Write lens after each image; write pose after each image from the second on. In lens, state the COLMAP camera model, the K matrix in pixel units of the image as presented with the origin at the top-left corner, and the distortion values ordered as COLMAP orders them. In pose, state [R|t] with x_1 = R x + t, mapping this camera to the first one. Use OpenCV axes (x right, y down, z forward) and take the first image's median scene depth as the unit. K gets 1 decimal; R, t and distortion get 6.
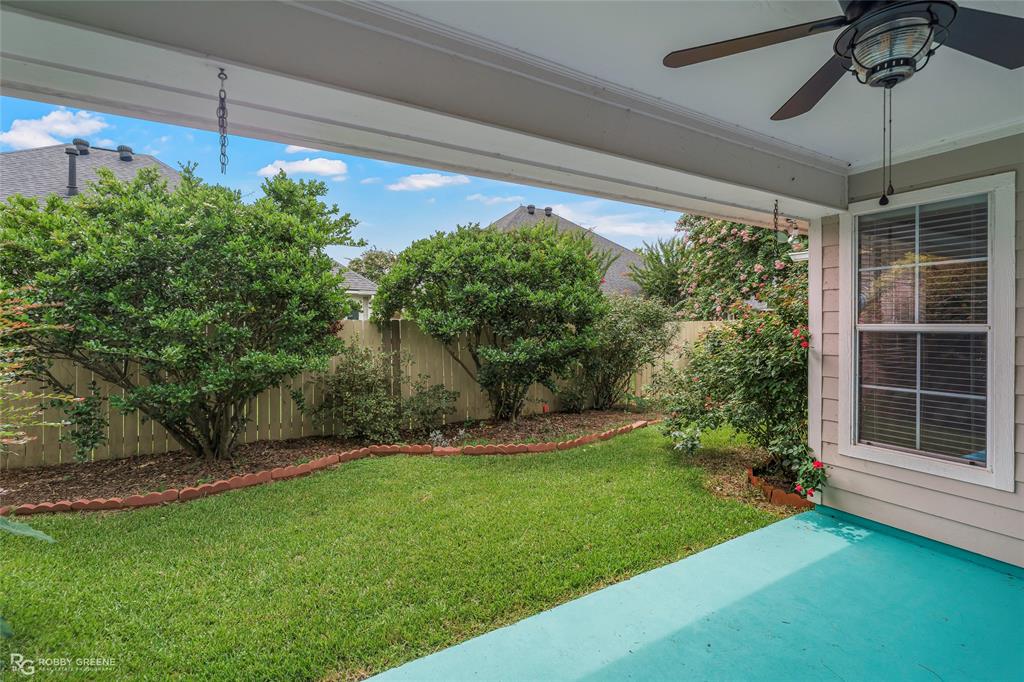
lens RADIAL K [[469.4, 0, 511.5], [0, 469.4, 334.8], [0, 0, 1]] dist [-0.006213, 0.002328]
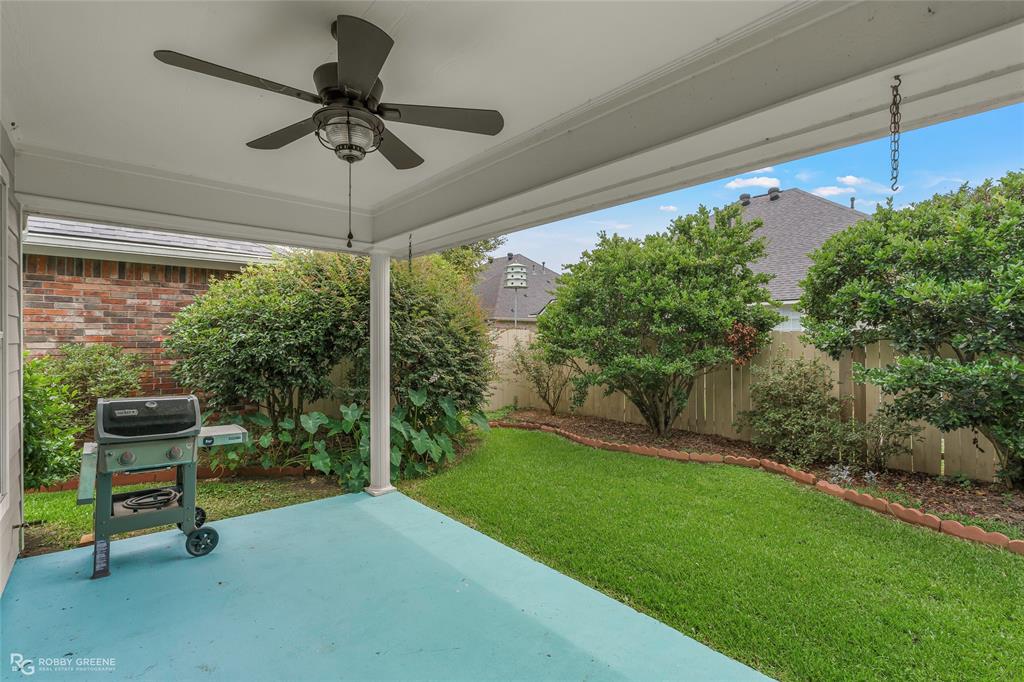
lens RADIAL K [[469.4, 0, 509.8], [0, 469.4, 339.8], [0, 0, 1]] dist [-0.006213, 0.002328]
pose [[0.195711, 0.007347, -0.980634, 0.616342], [-0.026724, 0.999641, 0.002156, 0.000734], [0.980297, 0.025784, 0.195837, 0.320995]]
